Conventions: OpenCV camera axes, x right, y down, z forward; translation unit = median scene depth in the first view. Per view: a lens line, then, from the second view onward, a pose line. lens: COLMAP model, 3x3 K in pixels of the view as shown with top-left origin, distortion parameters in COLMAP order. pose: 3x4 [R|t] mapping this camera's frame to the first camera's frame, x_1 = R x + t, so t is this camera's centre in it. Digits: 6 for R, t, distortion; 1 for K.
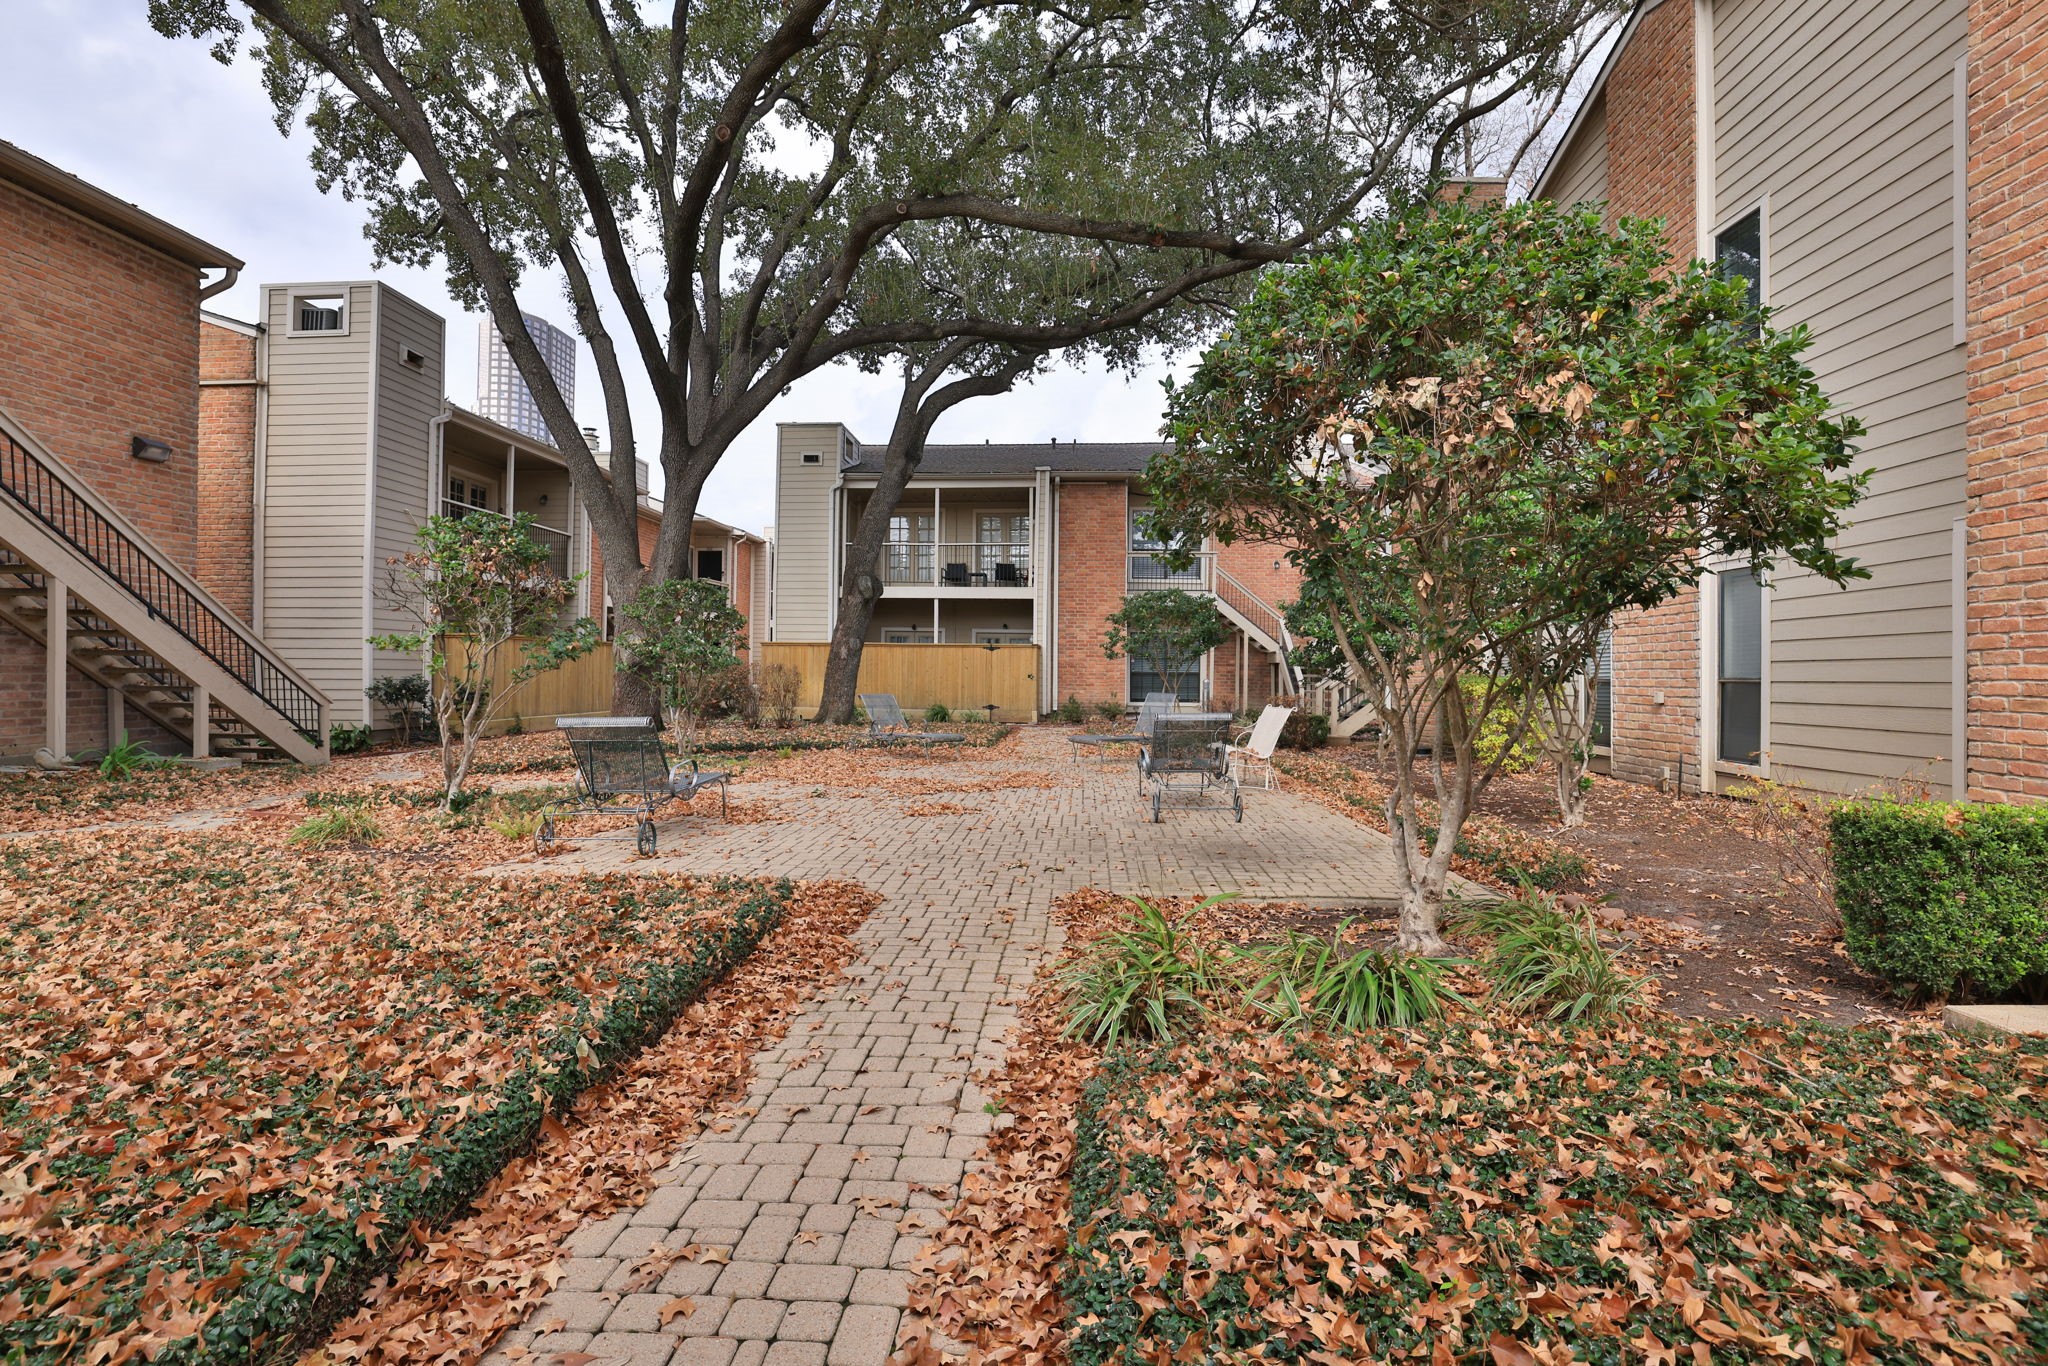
lens RADIAL K [[879.7, 0, 1021.4], [0, 879.7, 670.8], [0, 0, 1]] dist [-0.051138, 0.020557]
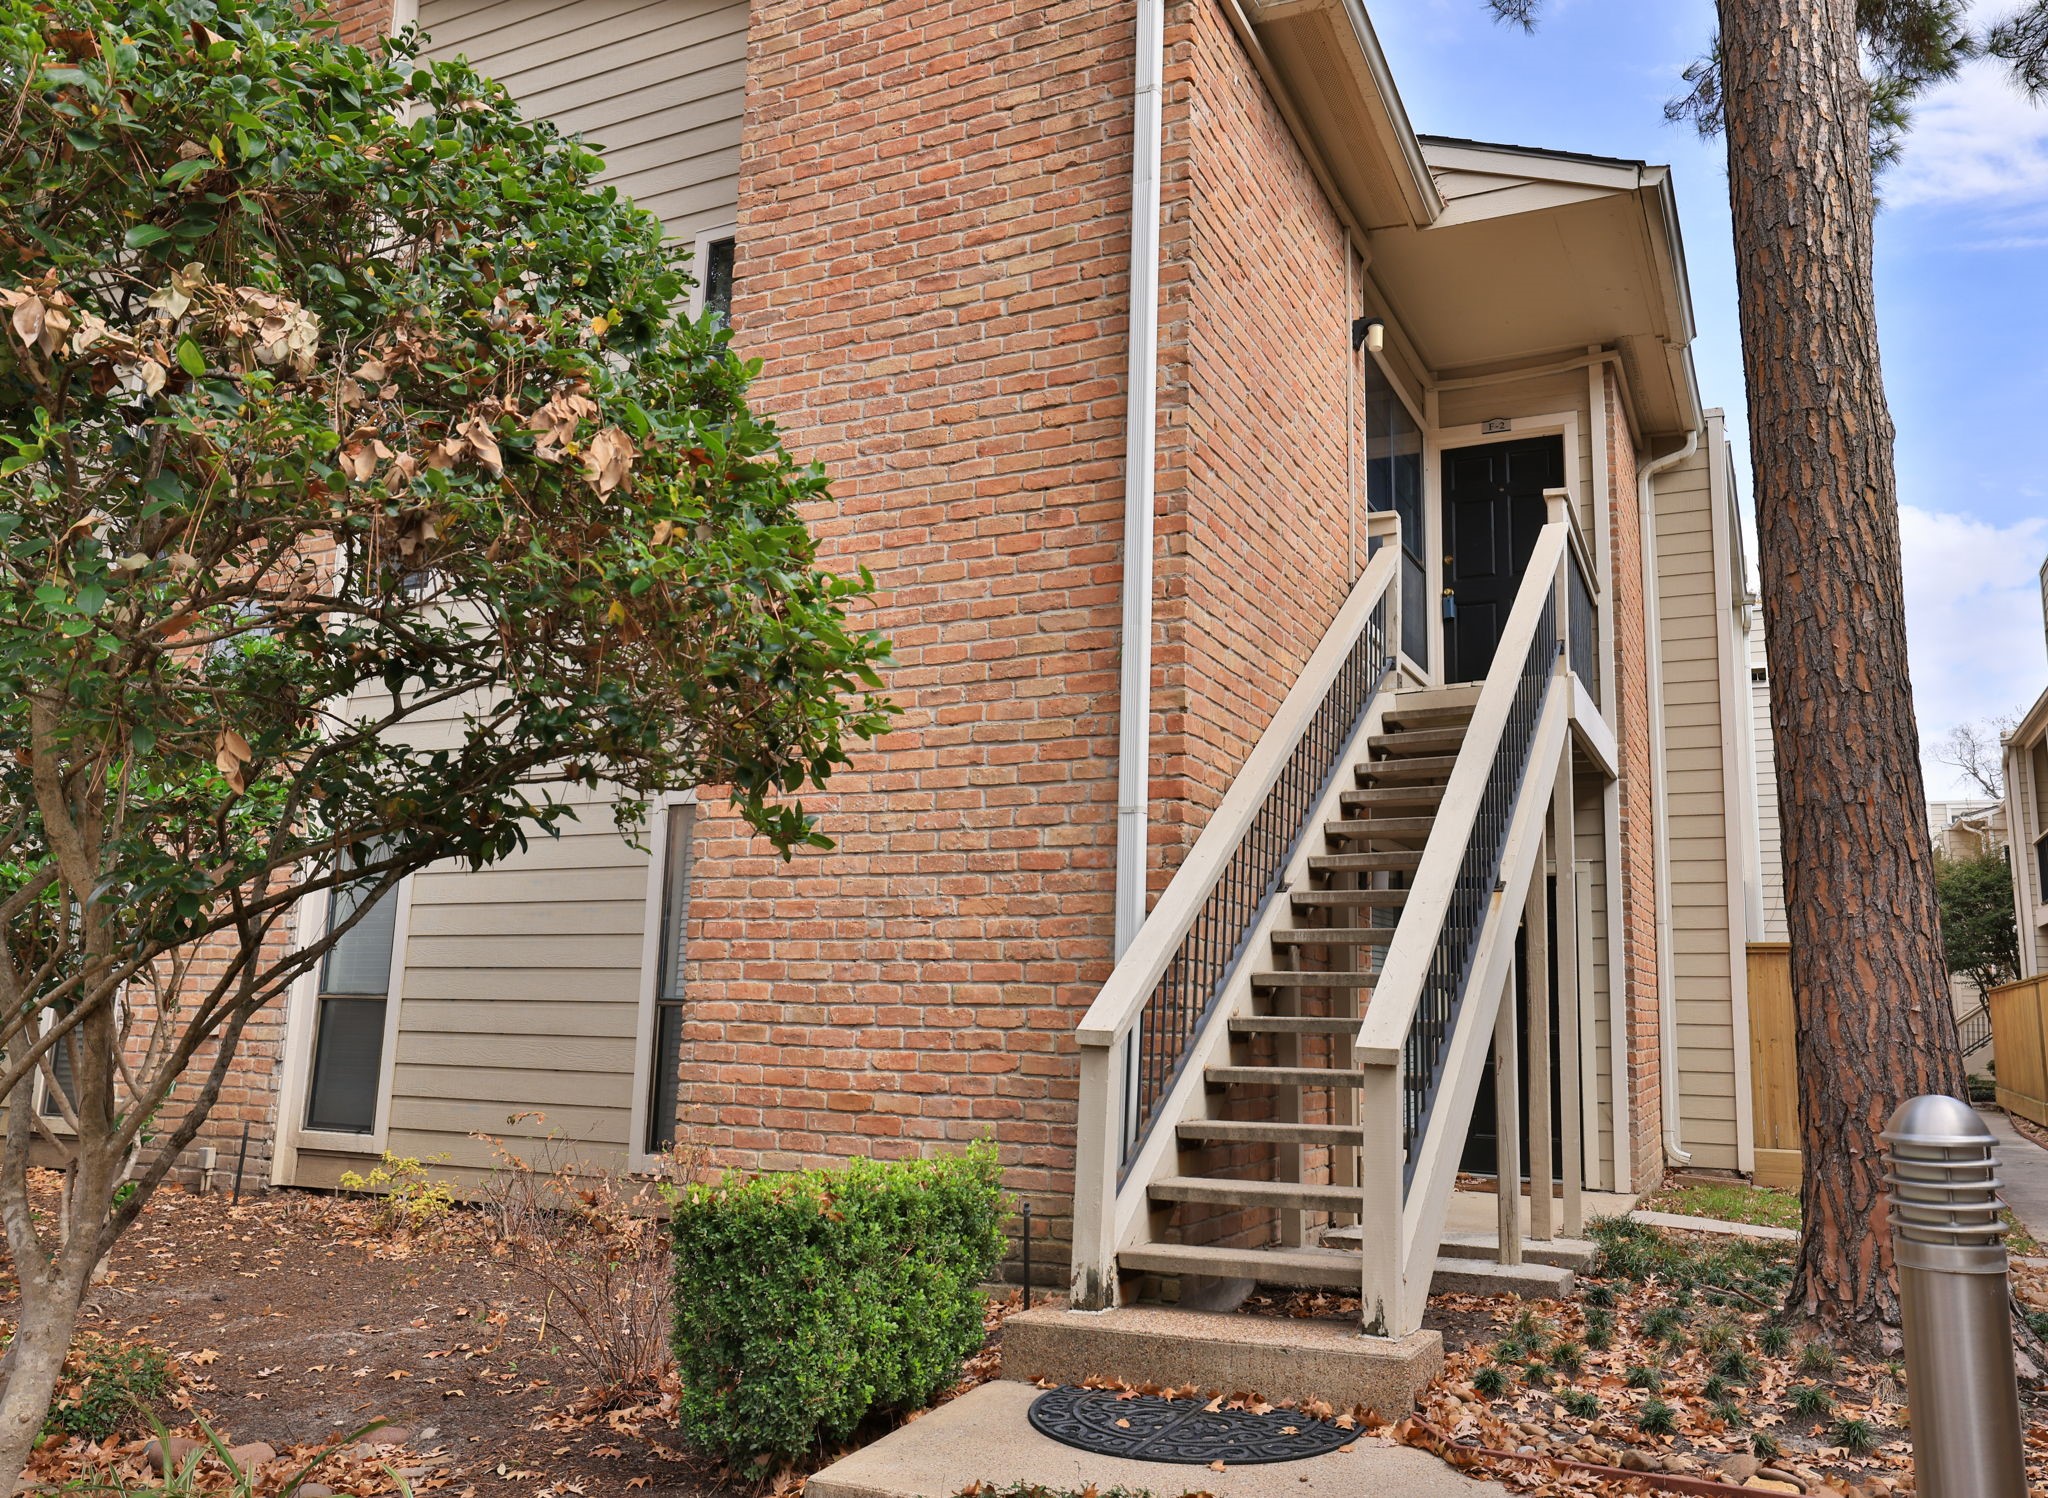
lens RADIAL K [[1498.2, 0, 1024.0], [0, 1498.2, 749.0], [0, 0, 1]] dist [-0.007983, 0.001903]
pose [[0.349793, 0.162152, 0.922687, -0.058335], [-0.021809, 0.986049, -0.165019, 0.005597], [-0.936573, 0.037600, 0.348449, 0.325590]]
